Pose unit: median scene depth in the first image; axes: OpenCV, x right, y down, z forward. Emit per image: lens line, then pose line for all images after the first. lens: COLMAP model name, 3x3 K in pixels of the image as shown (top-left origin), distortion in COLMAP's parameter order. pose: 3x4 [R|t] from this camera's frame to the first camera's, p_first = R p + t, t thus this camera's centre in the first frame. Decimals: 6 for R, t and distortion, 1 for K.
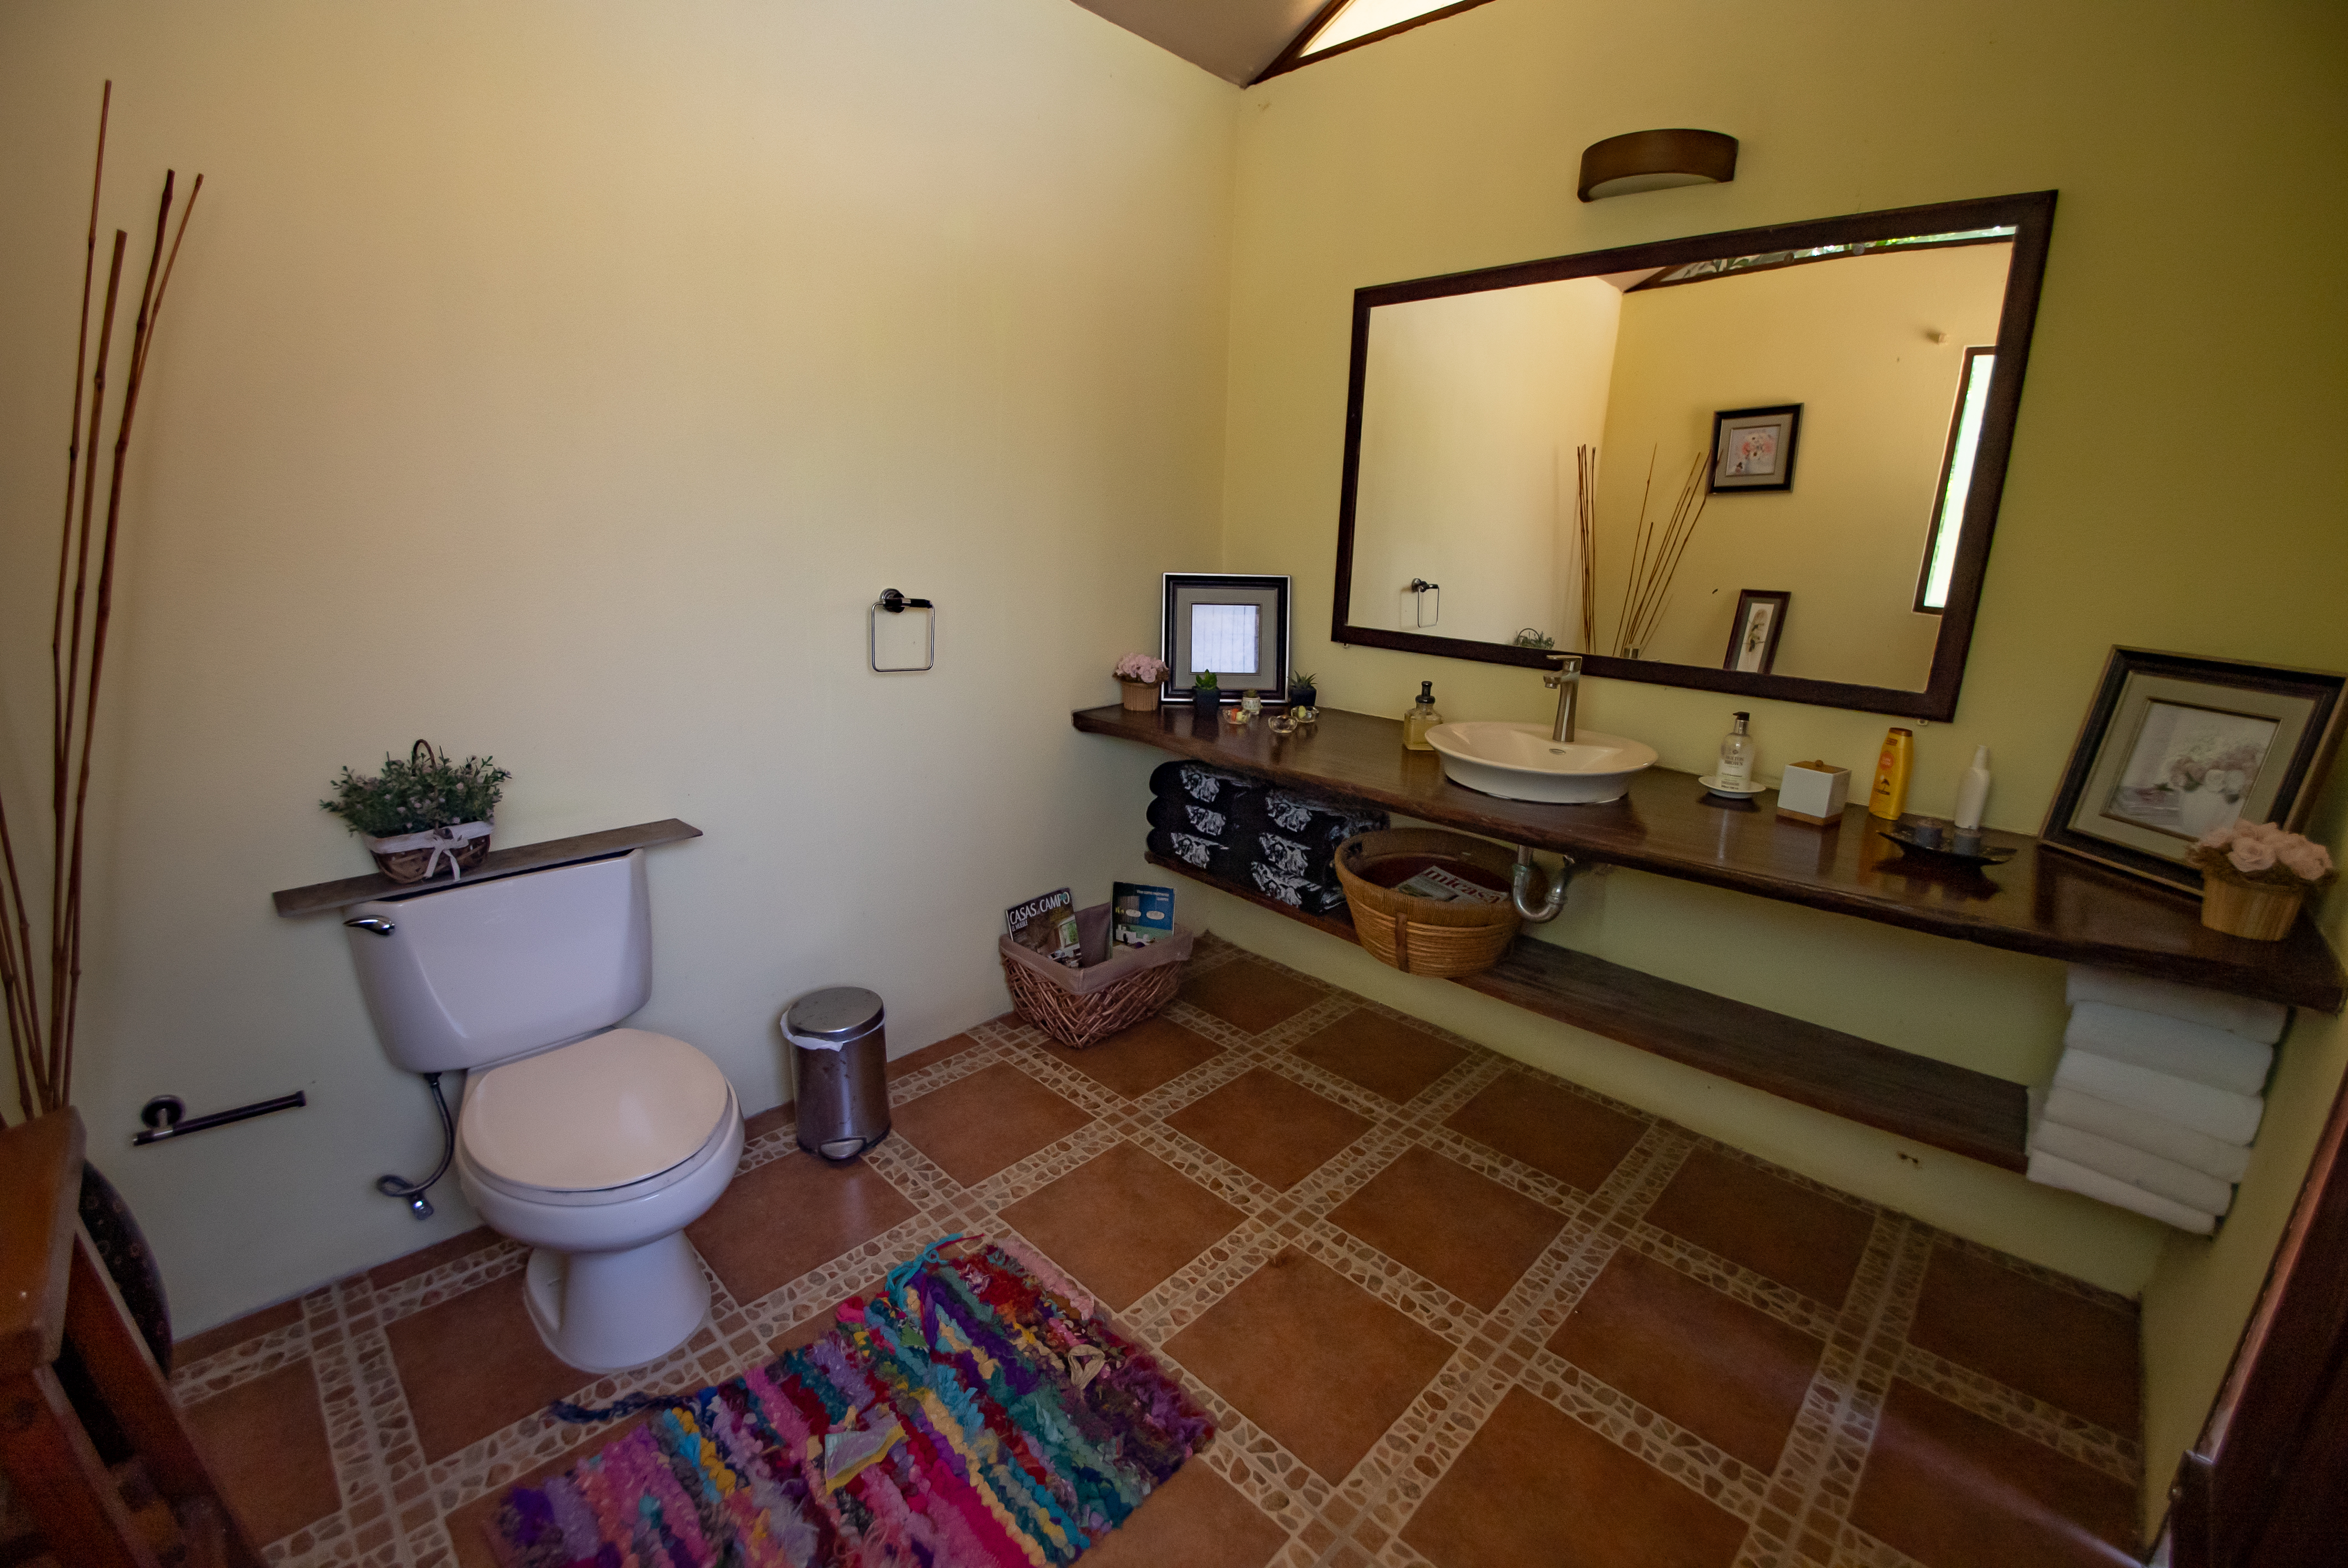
lens RADIAL K [[1004.5, 0, 1180.9], [0, 1004.5, 784.1], [0, 0, 1]] dist [0.002105, 0.000136]
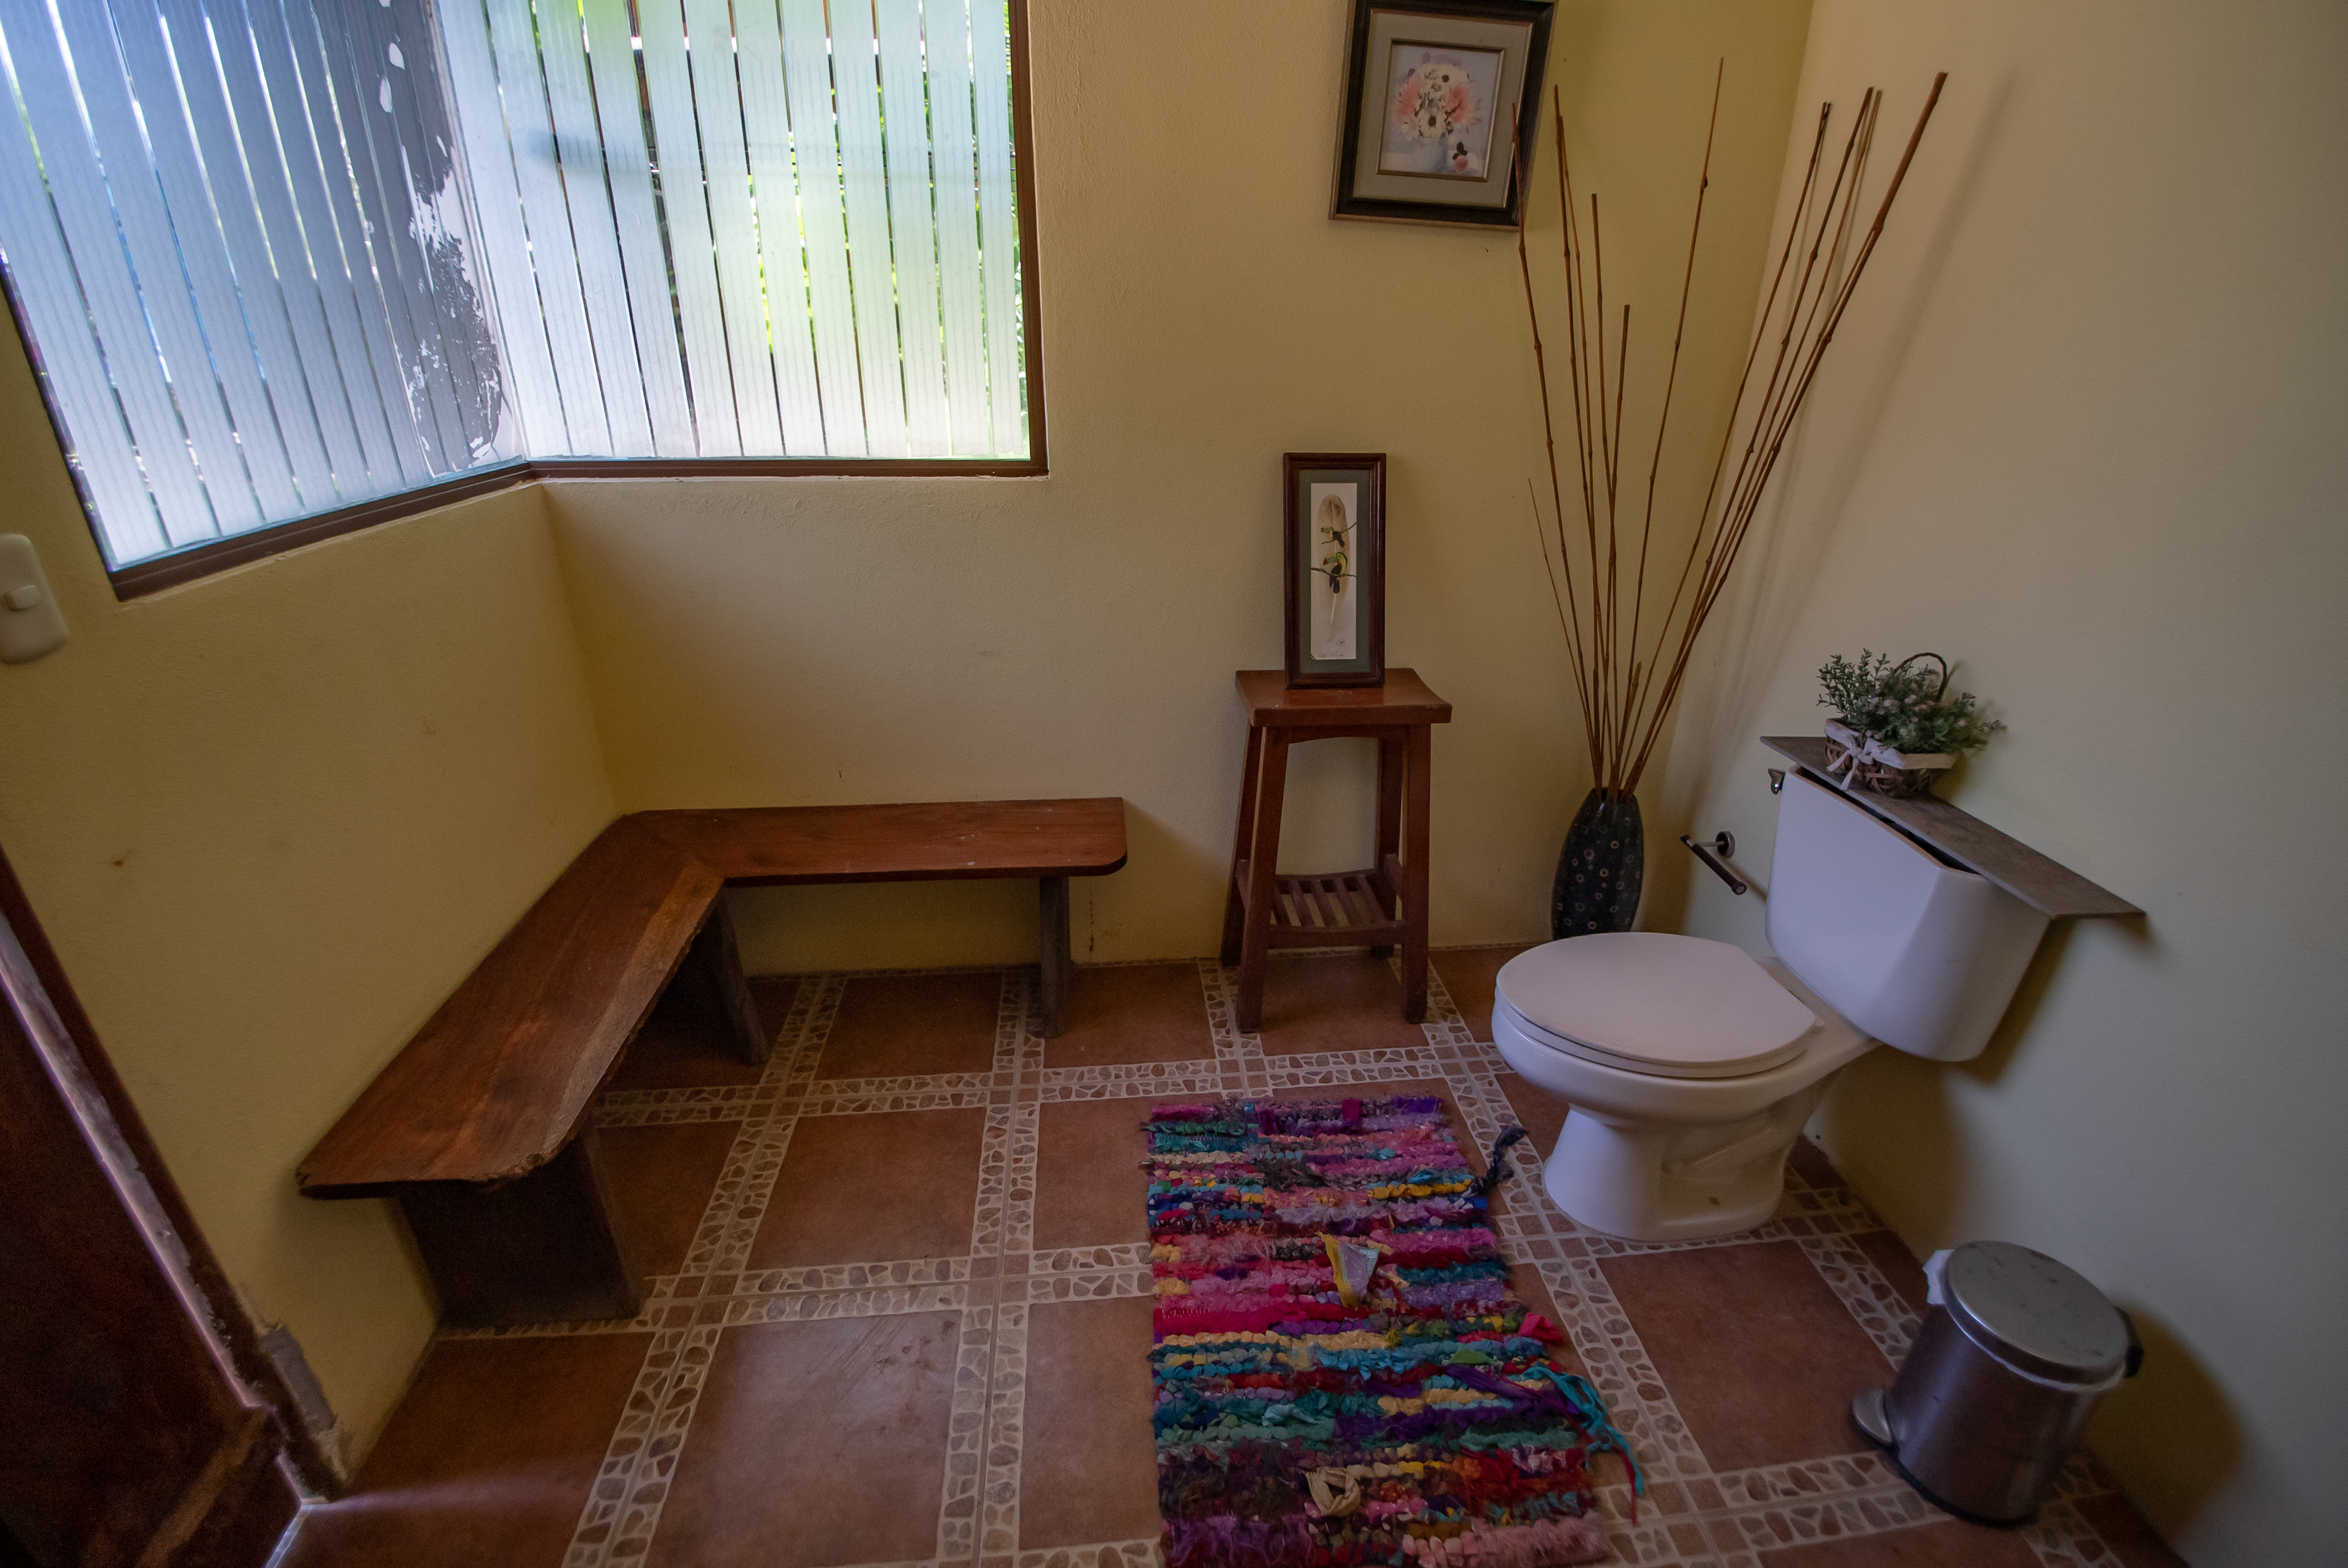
lens RADIAL K [[1003.0, 0, 1178.4], [0, 1003.0, 782.1], [0, 0, 1]] dist [-0.002976, -0.000121]
pose [[-0.634109, 0.289509, -0.717001, 0.410261], [-0.227965, 0.816056, 0.531116, -0.297422], [0.738876, 0.500237, -0.451471, 1.024091]]
